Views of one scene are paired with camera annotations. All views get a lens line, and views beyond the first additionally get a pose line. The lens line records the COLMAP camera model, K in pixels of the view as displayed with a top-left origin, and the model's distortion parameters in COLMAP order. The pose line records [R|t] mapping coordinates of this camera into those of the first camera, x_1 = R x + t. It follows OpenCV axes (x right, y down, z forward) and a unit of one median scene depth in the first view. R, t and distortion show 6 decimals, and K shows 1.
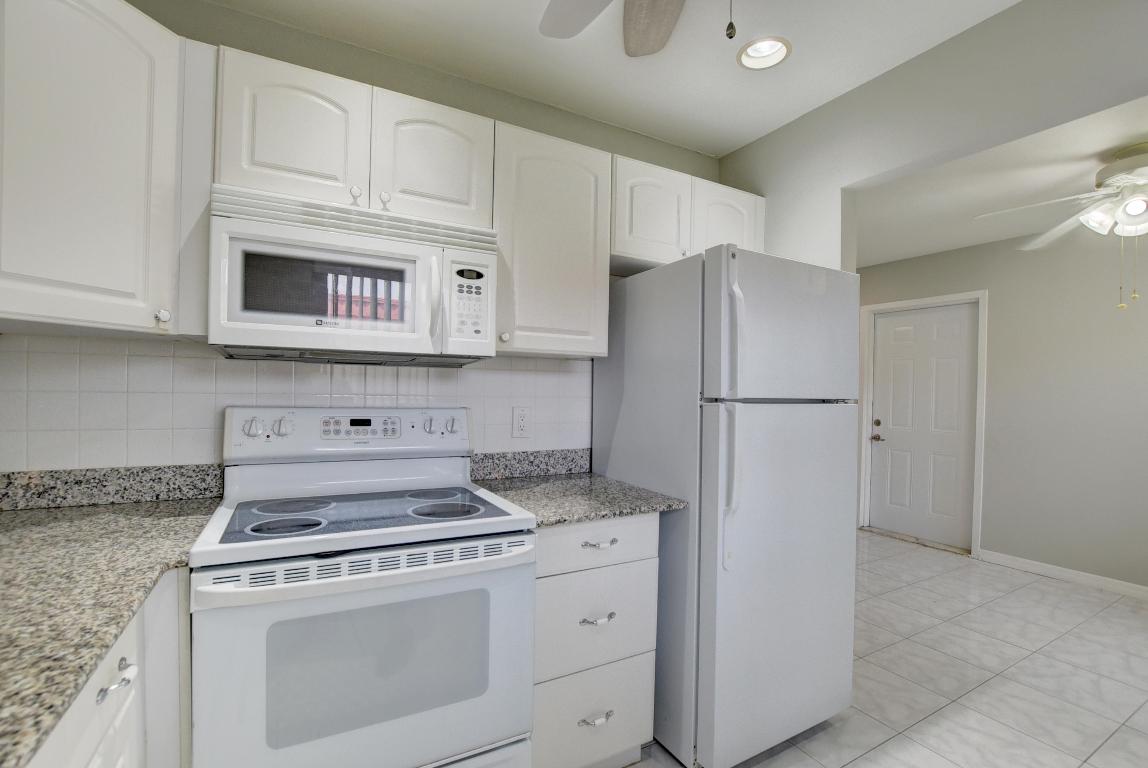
lens RADIAL K [[507.8, 0, 567.8], [0, 507.8, 390.0], [0, 0, 1]] dist [-0.025061, 0.000297]
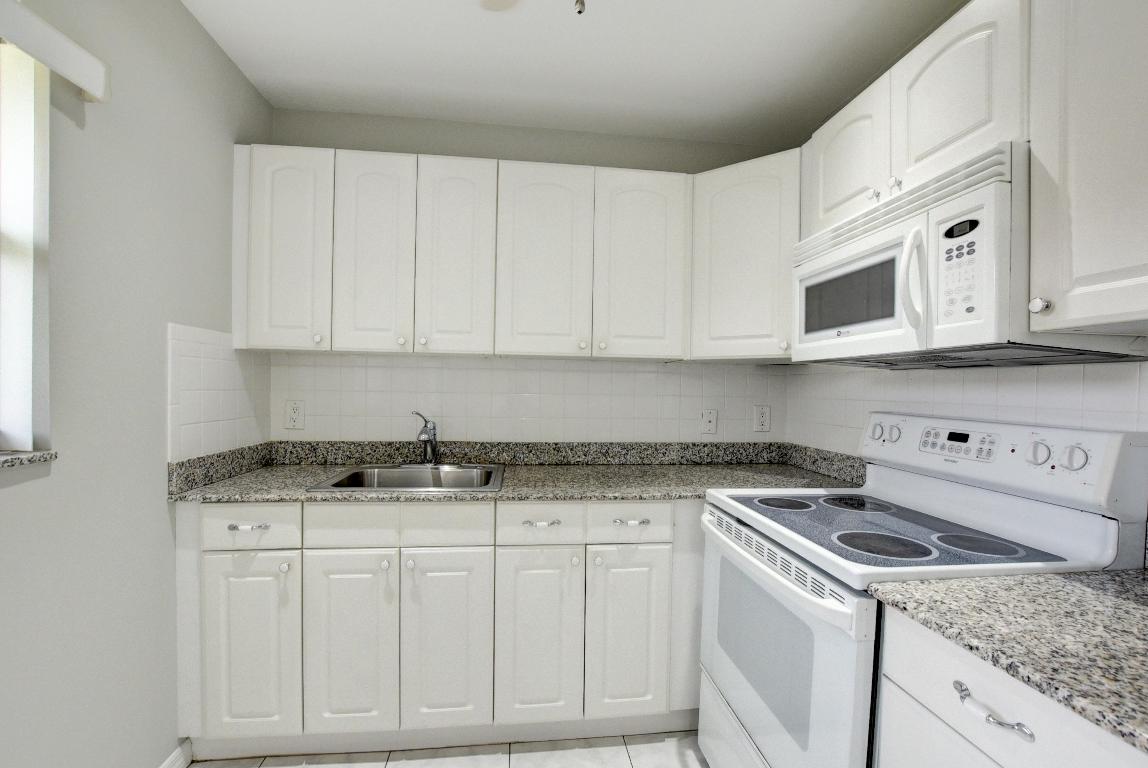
lens RADIAL K [[507.8, 0, 574.1], [0, 507.8, 391.8], [0, 0, 1]] dist [-0.025061, 0.000297]
pose [[-0.366442, -0.013584, -0.930342, 0.628087], [-0.021417, 0.999752, -0.006162, 0.008623], [0.930194, 0.017667, -0.366642, 0.759882]]
